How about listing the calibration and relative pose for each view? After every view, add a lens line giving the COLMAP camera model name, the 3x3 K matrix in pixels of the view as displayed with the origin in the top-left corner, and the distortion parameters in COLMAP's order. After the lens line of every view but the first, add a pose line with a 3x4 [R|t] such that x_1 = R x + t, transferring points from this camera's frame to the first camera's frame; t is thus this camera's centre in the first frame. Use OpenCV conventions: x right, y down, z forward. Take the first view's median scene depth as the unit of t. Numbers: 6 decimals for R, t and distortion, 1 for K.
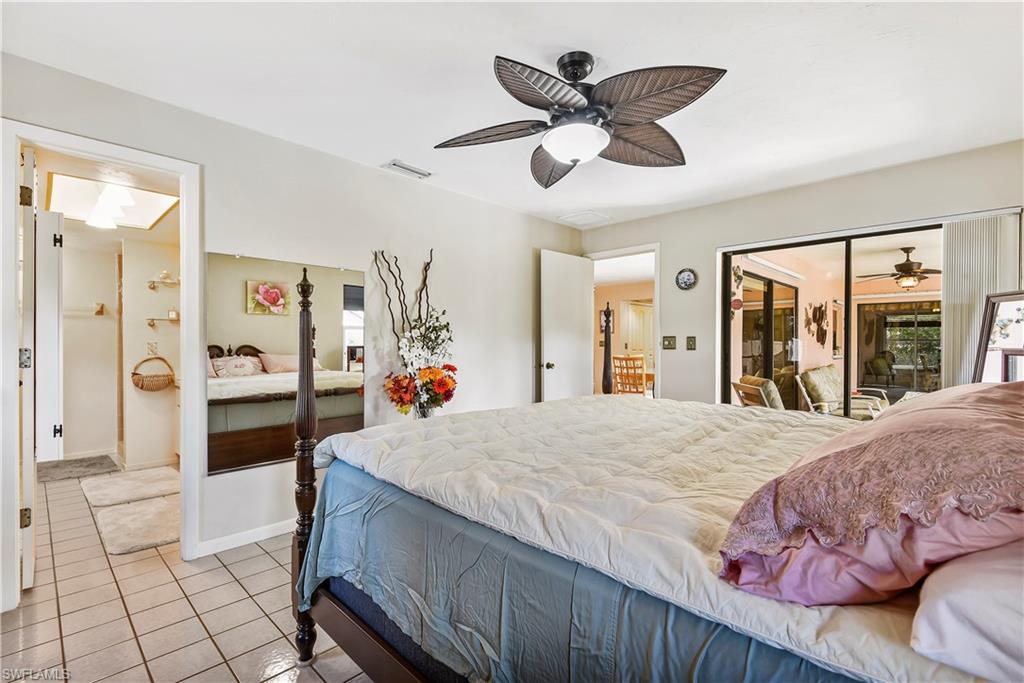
lens RADIAL K [[482.9, 0, 509.9], [0, 482.9, 343.9], [0, 0, 1]] dist [0.000326, 0.000148]
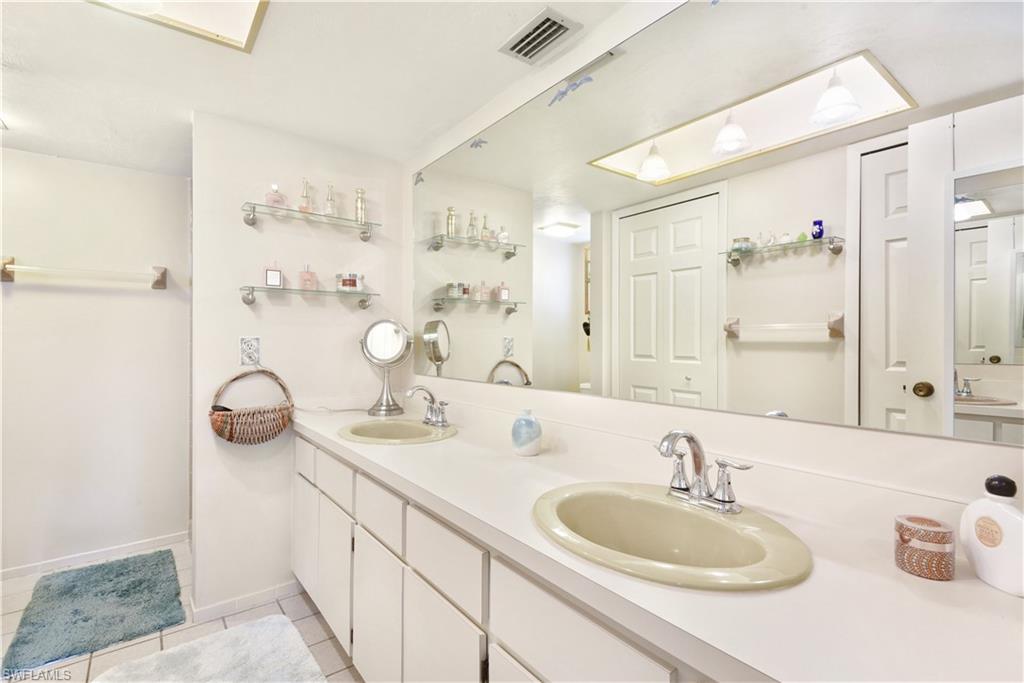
lens RADIAL K [[482.9, 0, 514.5], [0, 482.9, 339.6], [0, 0, 1]] dist [0.000326, 0.000148]
pose [[0.993033, 0.002691, -0.117806, -0.429730], [-0.002175, 0.999987, 0.004510, -0.004870], [0.117817, -0.004222, 0.993026, 0.562748]]
